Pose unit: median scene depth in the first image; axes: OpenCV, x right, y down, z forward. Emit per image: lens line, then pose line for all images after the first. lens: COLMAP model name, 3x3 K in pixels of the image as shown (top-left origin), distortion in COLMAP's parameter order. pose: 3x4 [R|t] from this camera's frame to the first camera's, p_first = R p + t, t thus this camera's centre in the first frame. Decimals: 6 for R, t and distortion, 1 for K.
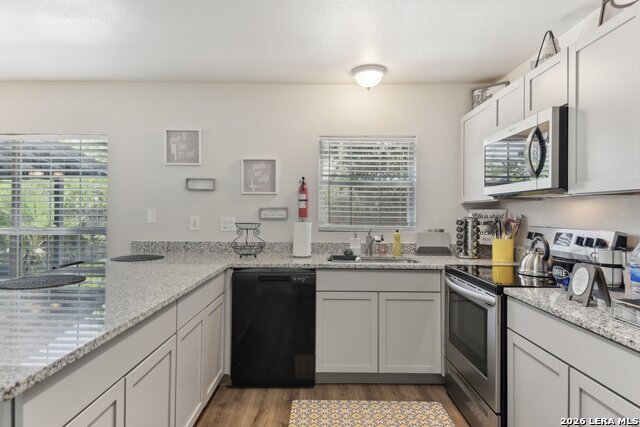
lens RADIAL K [[366.3, 0, 318.3], [0, 366.3, 209.9], [0, 0, 1]] dist [0.059481, -0.038983]
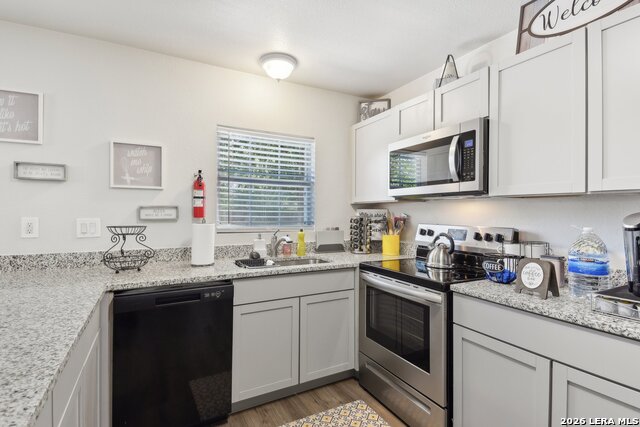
lens RADIAL K [[308.9, 0, 317.2], [0, 308.9, 210.4], [0, 0, 1]] dist [0.051413, -0.039028]
pose [[0.883705, 0.001796, 0.468042, -0.138818], [-0.003825, 0.999987, 0.003383, 0.000094], [-0.468030, -0.004779, 0.883700, 0.236629]]
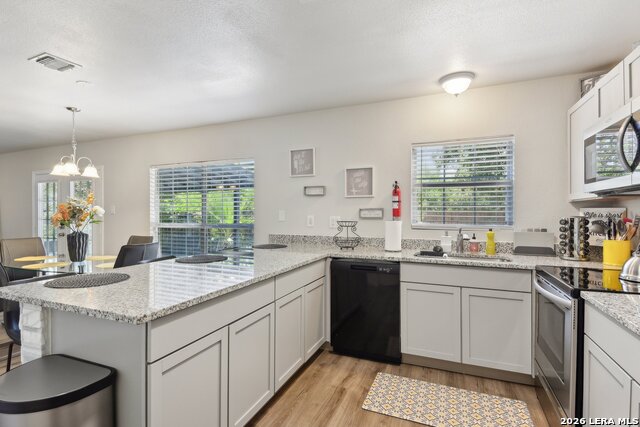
lens RADIAL K [[316.9, 0, 317.7], [0, 316.9, 212.3], [0, 0, 1]] dist [0.053981, -0.042271]
pose [[0.920895, -0.006160, -0.389761, 0.119837], [0.008299, 0.999958, 0.003804, 0.001089], [0.389722, -0.006738, 0.920908, -0.004836]]
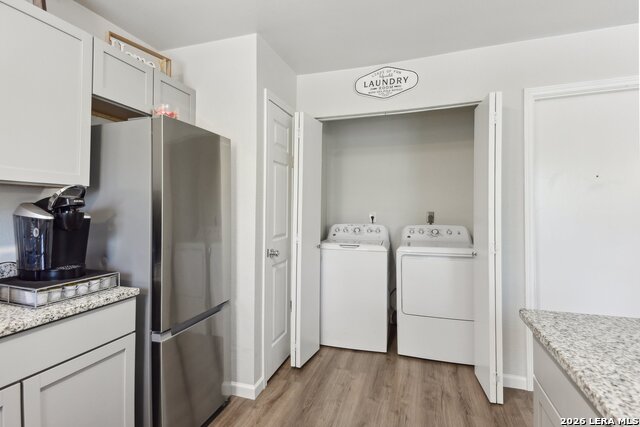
lens RADIAL K [[308.9, 0, 317.2], [0, 308.9, 210.4], [0, 0, 1]] dist [0.051413, -0.039028]
pose [[-0.947687, -0.005910, 0.319147, -0.097342], [-0.002602, 0.999938, 0.010790, 0.002416], [-0.319191, 0.009396, -0.947644, 0.648013]]
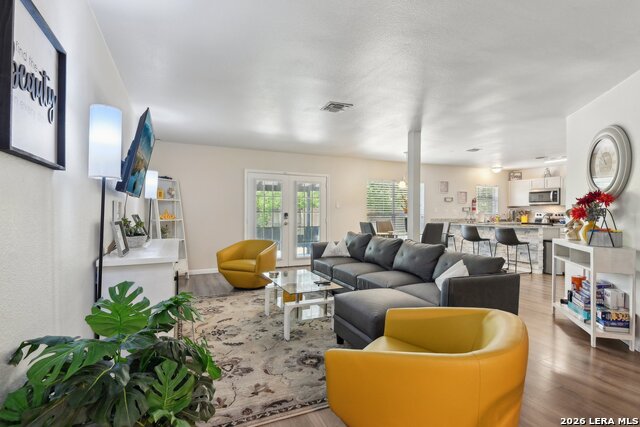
lens RADIAL K [[307.4, 0, 320.0], [0, 307.4, 213.5], [0, 0, 1]] dist [0.026034, -0.000324]
pose [[0.911174, -0.001325, 0.412019, -2.377264], [-0.005039, 0.999884, 0.014358, 0.014257], [-0.411990, -0.015159, 0.911062, -0.889120]]
